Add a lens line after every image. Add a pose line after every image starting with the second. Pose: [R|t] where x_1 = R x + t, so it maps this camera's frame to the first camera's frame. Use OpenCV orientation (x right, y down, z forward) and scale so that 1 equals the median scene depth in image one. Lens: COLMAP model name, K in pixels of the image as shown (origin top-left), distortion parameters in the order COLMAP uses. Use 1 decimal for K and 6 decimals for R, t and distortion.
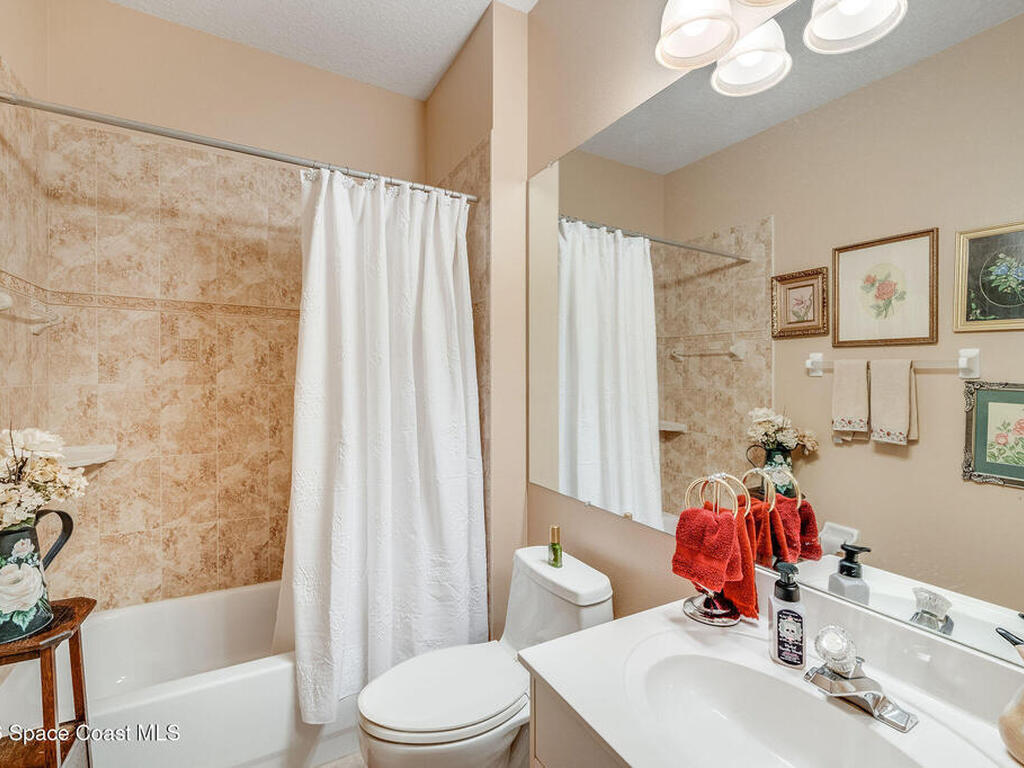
lens RADIAL K [[484.6, 0, 512.2], [0, 484.6, 380.7], [0, 0, 1]] dist [0.001437, 0.000094]
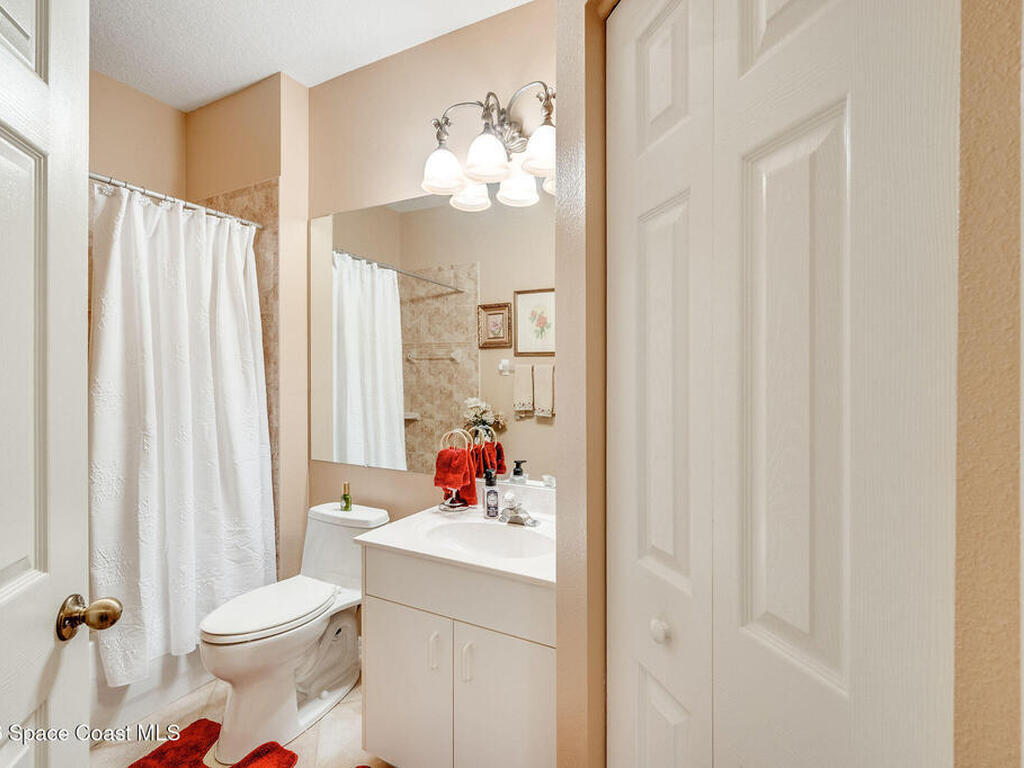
lens RADIAL K [[484.6, 0, 512.2], [0, 484.6, 380.7], [0, 0, 1]] dist [0.001437, 0.000094]
pose [[0.842092, -0.007174, 0.539287, -0.206321], [0.006414, 0.999974, 0.003289, 0.003911], [-0.539296, 0.000689, 0.842116, -0.347304]]
